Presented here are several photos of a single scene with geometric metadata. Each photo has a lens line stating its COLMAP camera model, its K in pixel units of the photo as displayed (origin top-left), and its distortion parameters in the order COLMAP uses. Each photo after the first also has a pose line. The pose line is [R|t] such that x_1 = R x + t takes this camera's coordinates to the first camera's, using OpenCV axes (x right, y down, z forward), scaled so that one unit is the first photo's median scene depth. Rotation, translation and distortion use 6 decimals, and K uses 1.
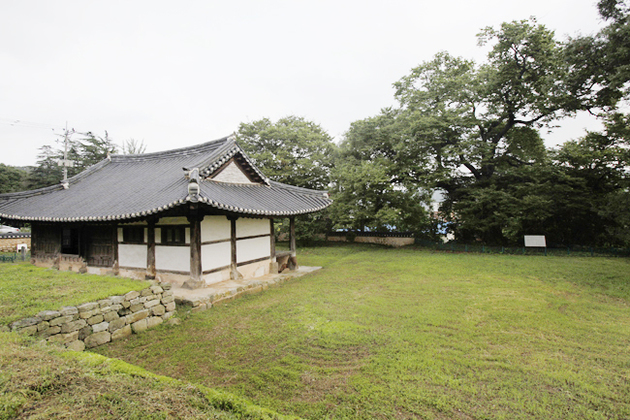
lens RADIAL K [[336.8, 0, 316.7], [0, 336.8, 209.2], [0, 0, 1]] dist [-0.025136, 0.007045]
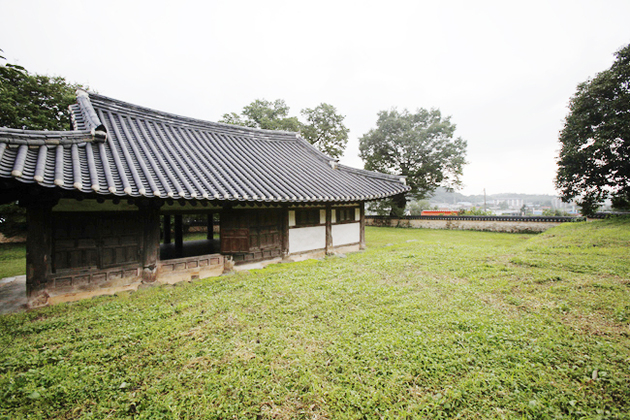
lens RADIAL K [[289.2, 0, 314.7], [0, 289.2, 210.0], [0, 0, 1]] dist [-0.042065, 0.009997]
pose [[0.328538, 0.004964, 0.944478, -1.301421], [-0.000558, 0.999987, -0.005061, 0.057184], [-0.944491, 0.001136, 0.328536, 0.677583]]
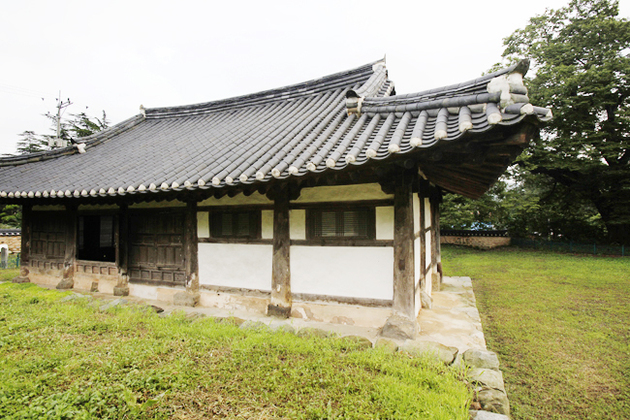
lens RADIAL K [[336.8, 0, 315.3], [0, 336.8, 206.6], [0, 0, 1]] dist [-0.025136, 0.007045]
pose [[0.999160, 0.006872, 0.040389, -0.429900], [-0.006298, 0.999877, -0.014345, 0.053664], [-0.040482, 0.014078, 0.999081, 0.459717]]
